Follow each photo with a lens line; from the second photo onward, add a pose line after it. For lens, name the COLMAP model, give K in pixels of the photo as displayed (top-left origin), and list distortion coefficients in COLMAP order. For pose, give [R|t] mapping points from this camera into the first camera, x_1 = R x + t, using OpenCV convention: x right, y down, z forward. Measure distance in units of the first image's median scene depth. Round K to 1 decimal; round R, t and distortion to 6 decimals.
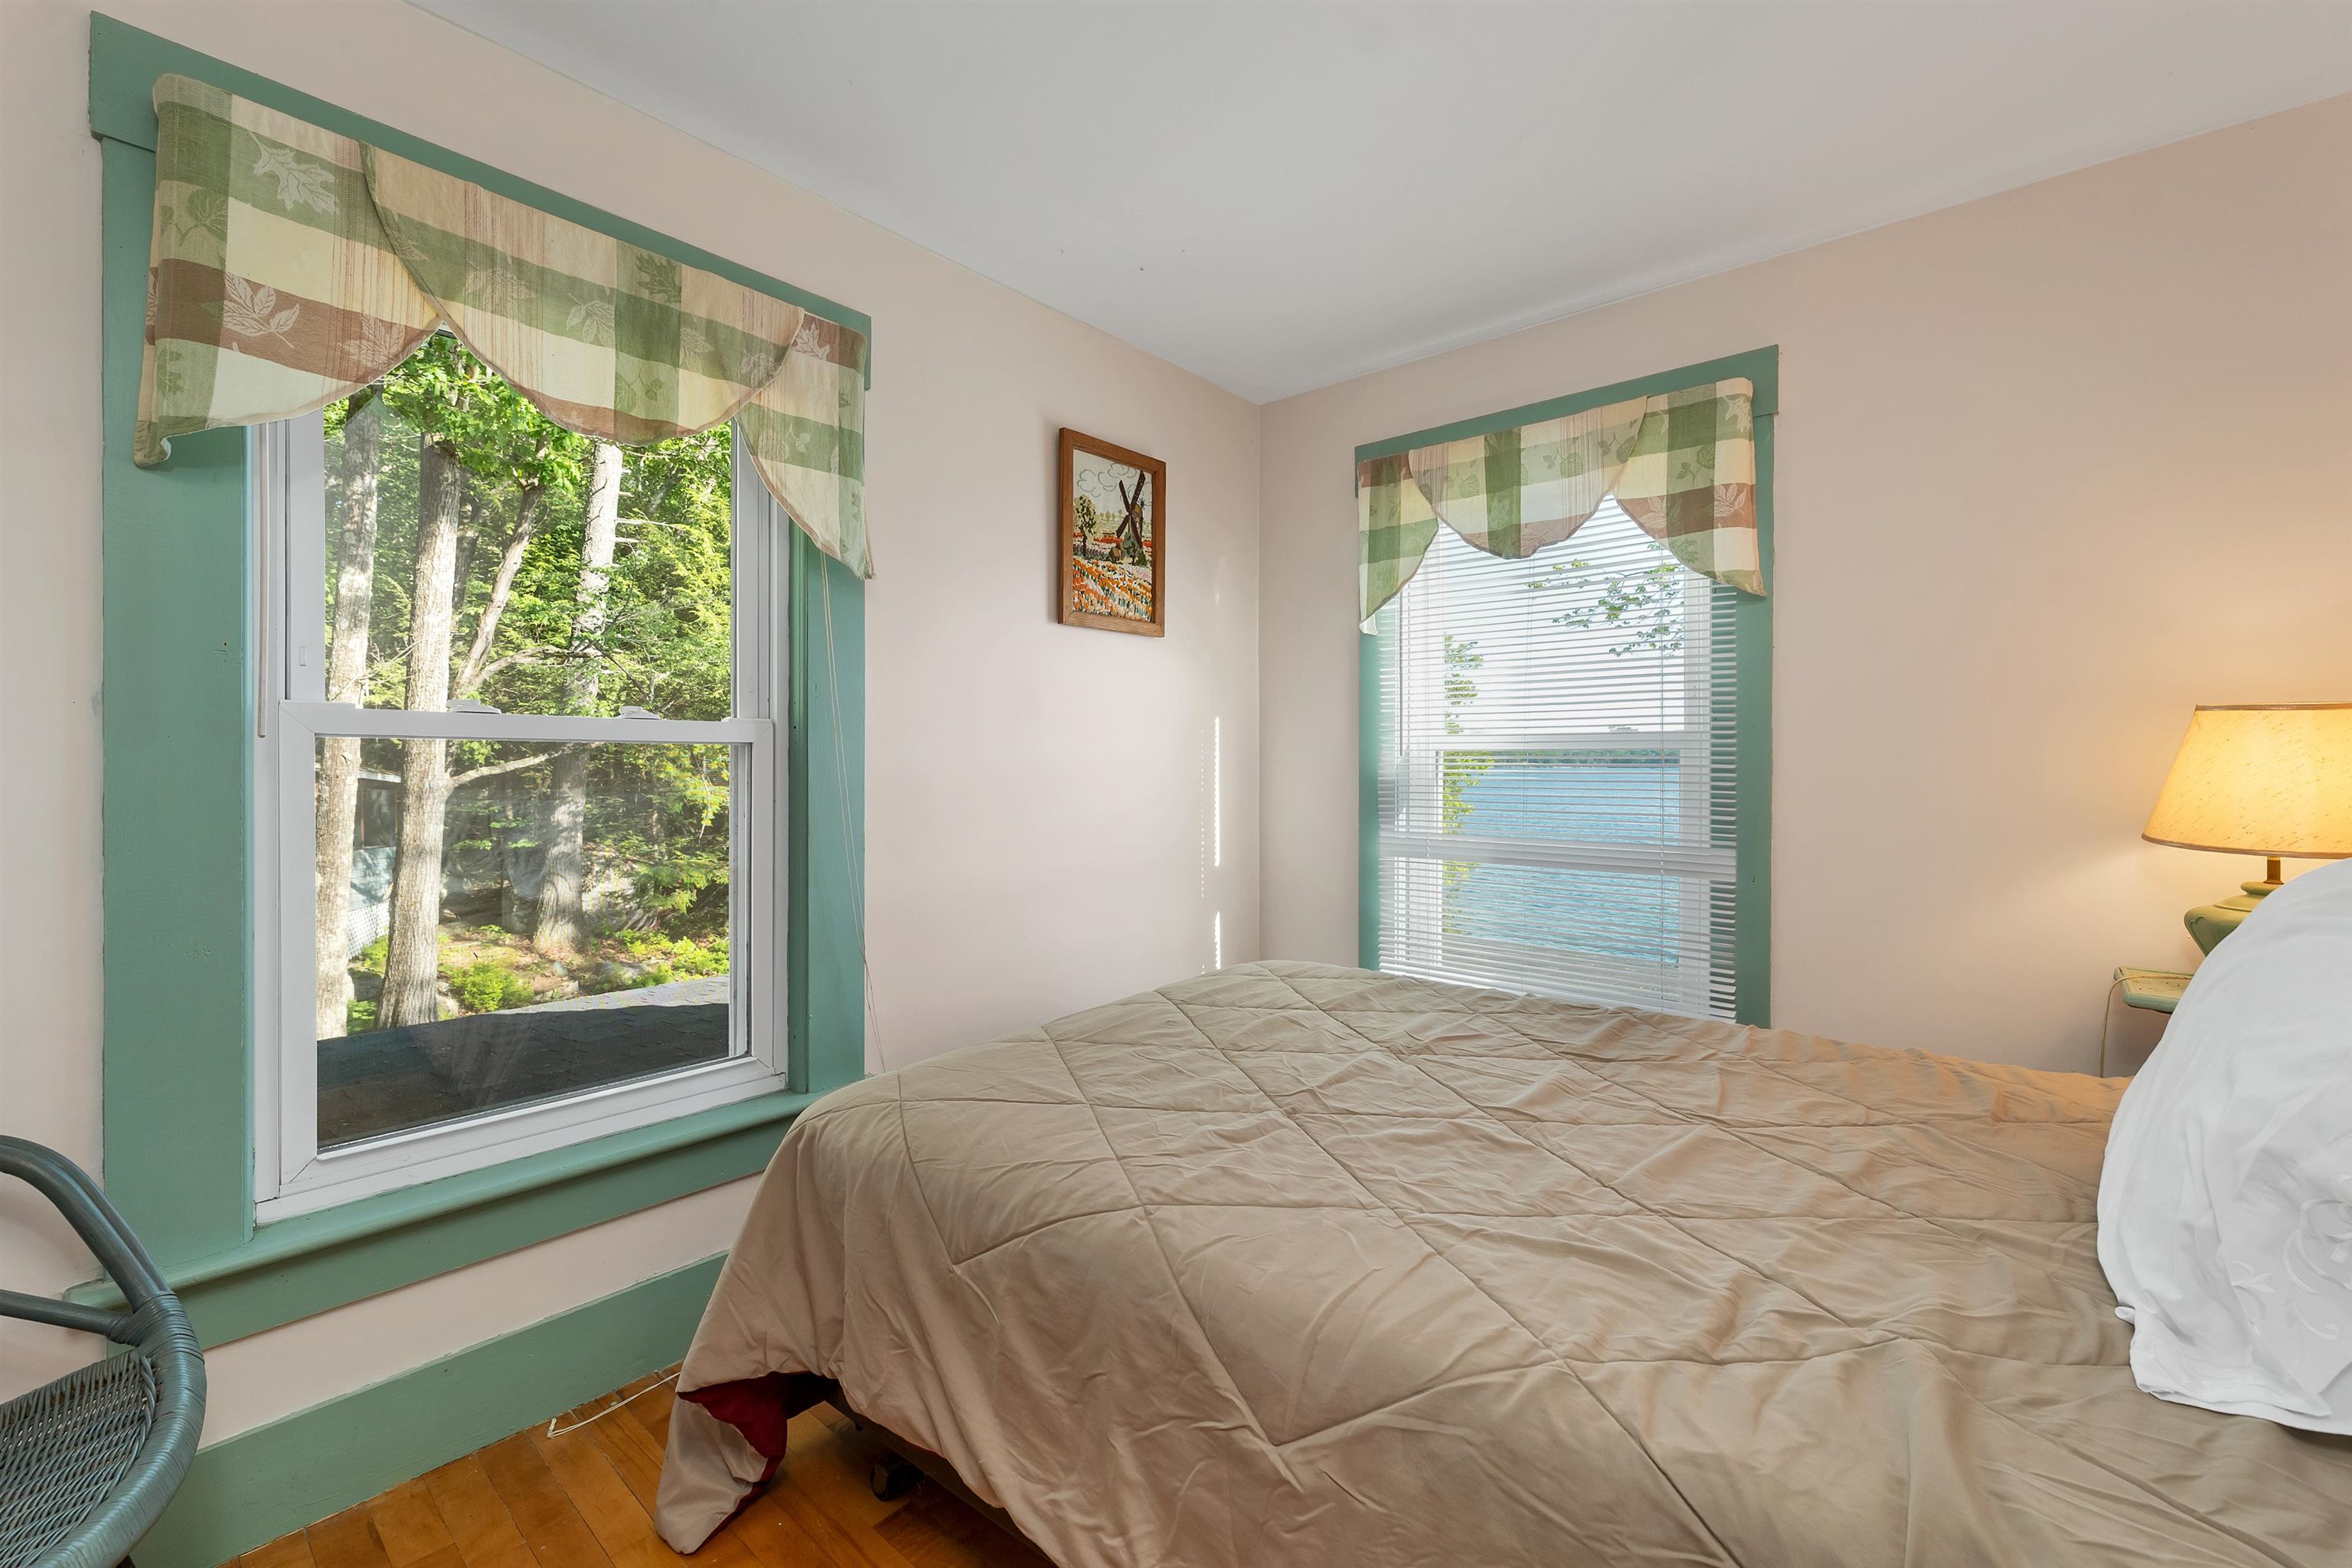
lens RADIAL K [[982.1, 0, 1162.8], [0, 982.1, 758.6], [0, 0, 1]] dist [0.001206, 0.000453]
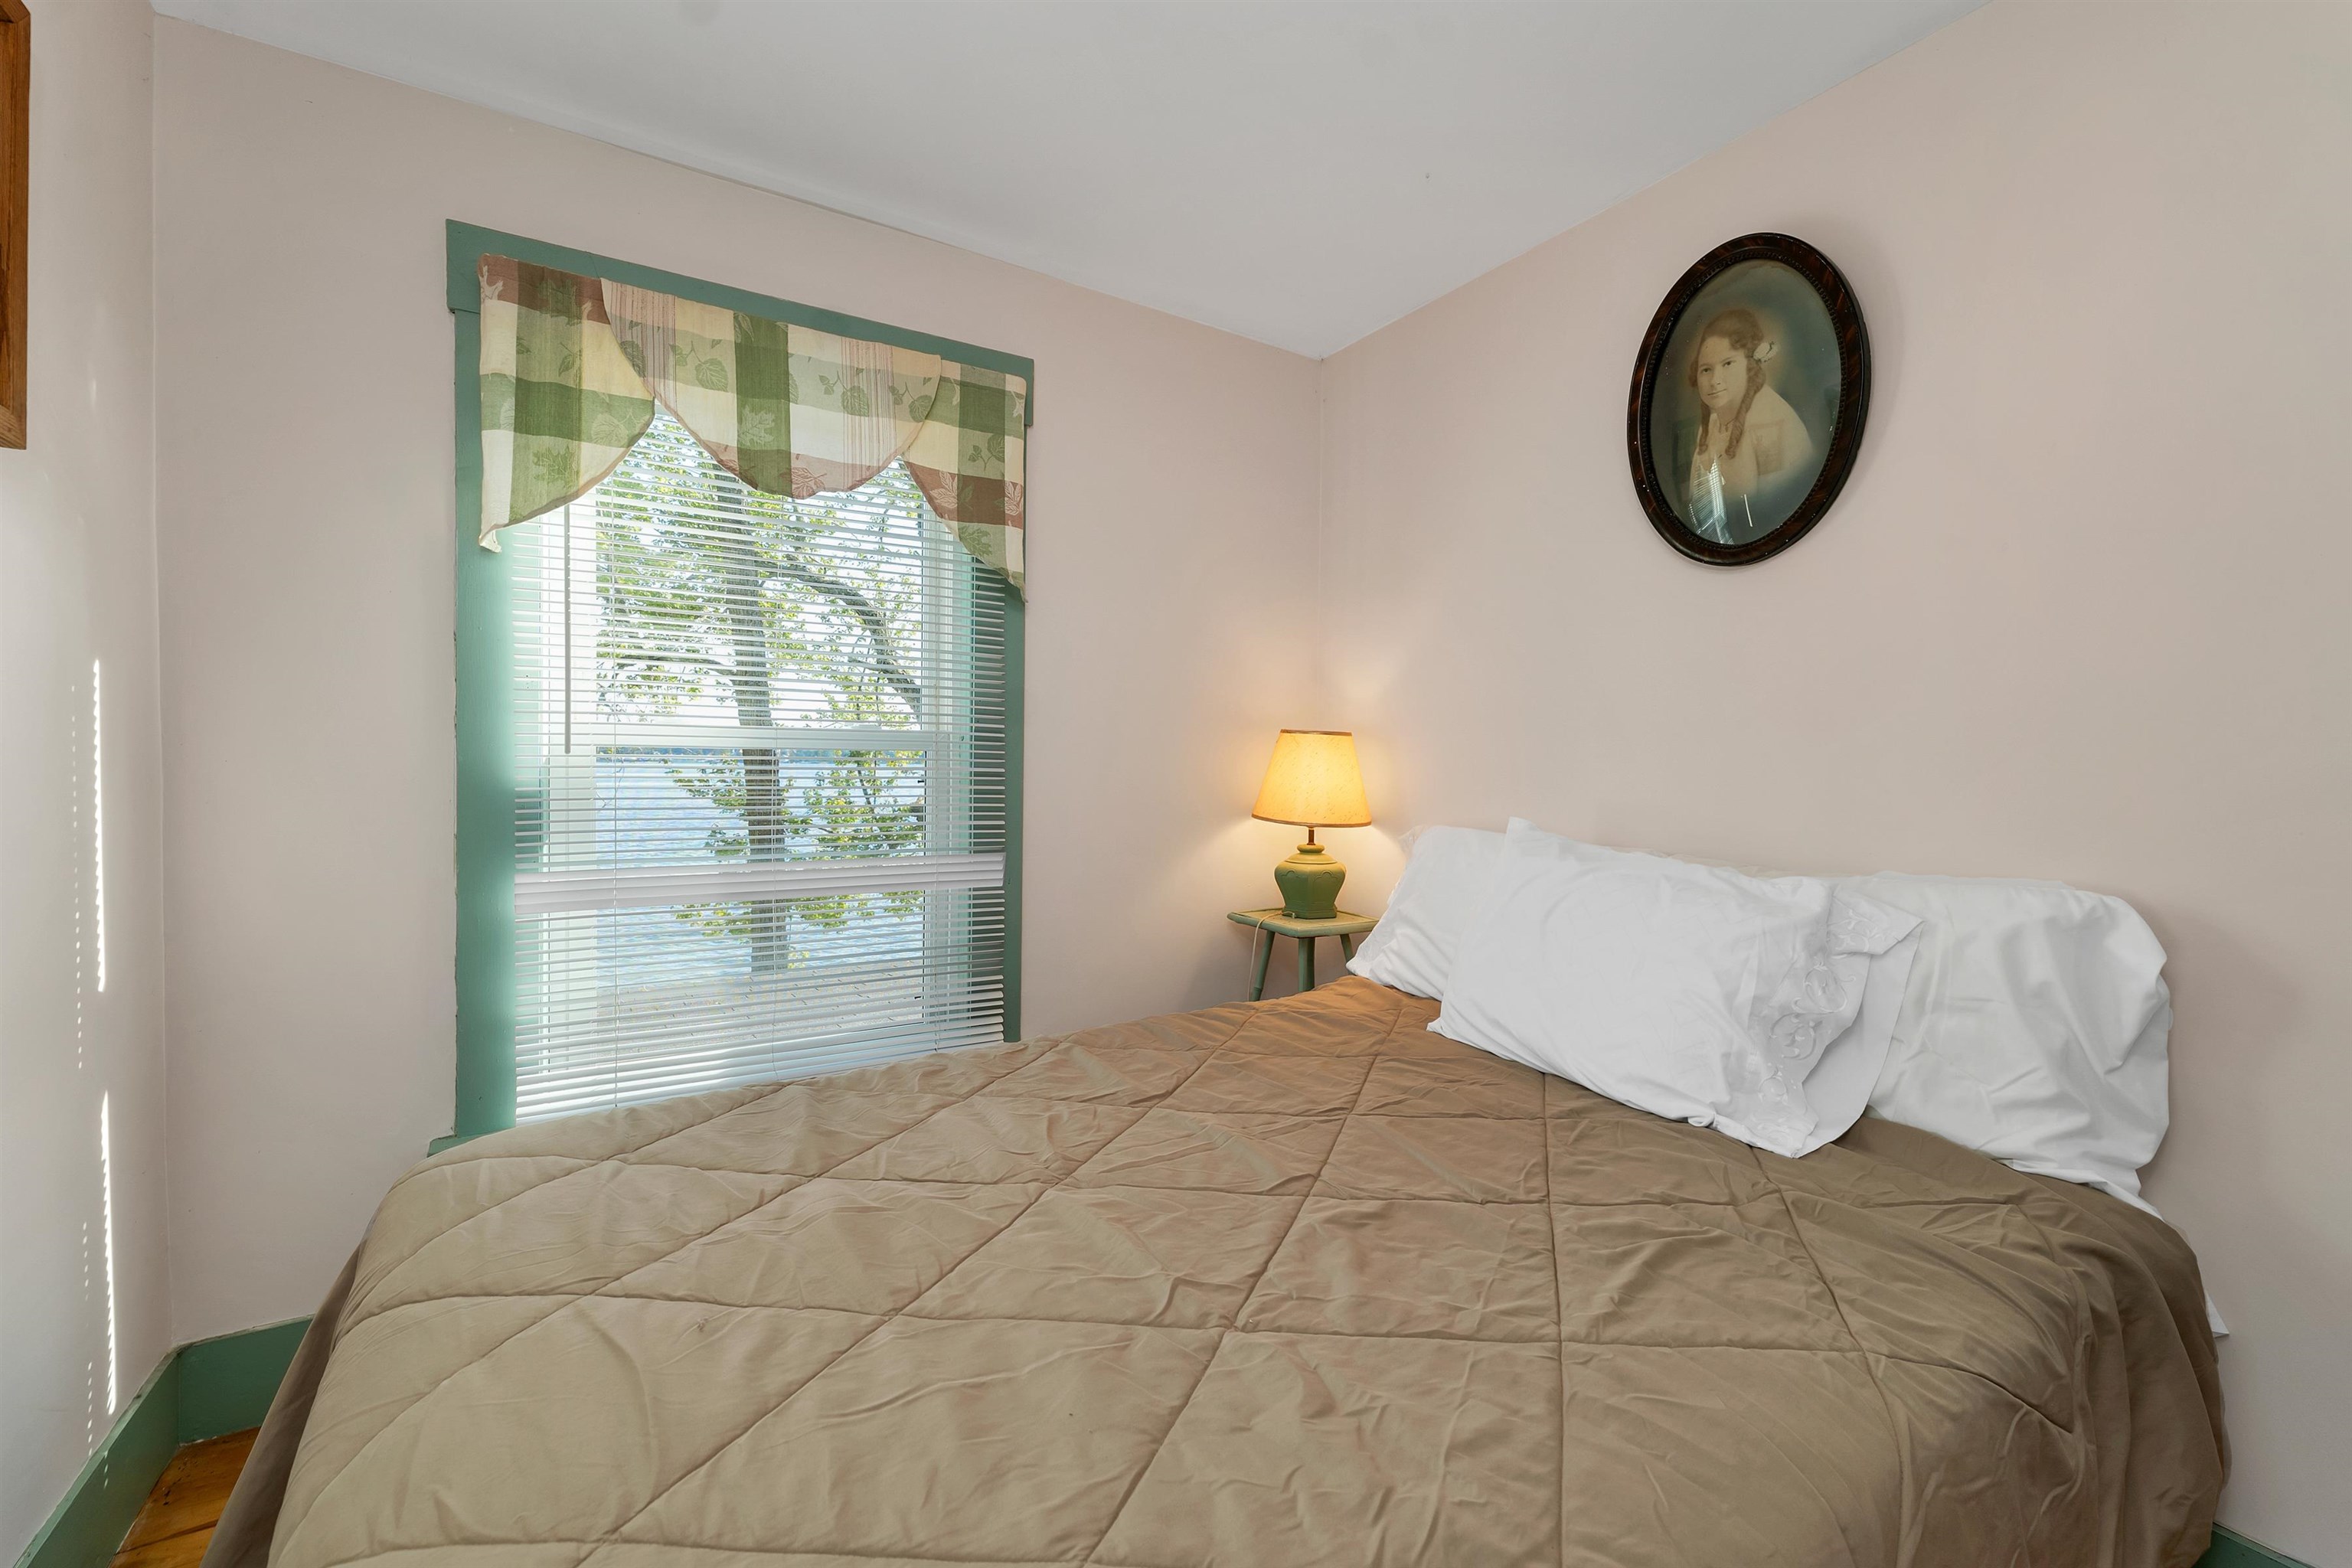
lens RADIAL K [[977.2, 0, 1183.1], [0, 977.2, 770.0], [0, 0, 1]] dist [0.001520, 0.000070]
pose [[0.289409, -0.005553, 0.957190, -0.306343], [-0.012949, 0.999869, 0.009716, -0.003522], [-0.957118, -0.015207, 0.289299, 0.537044]]
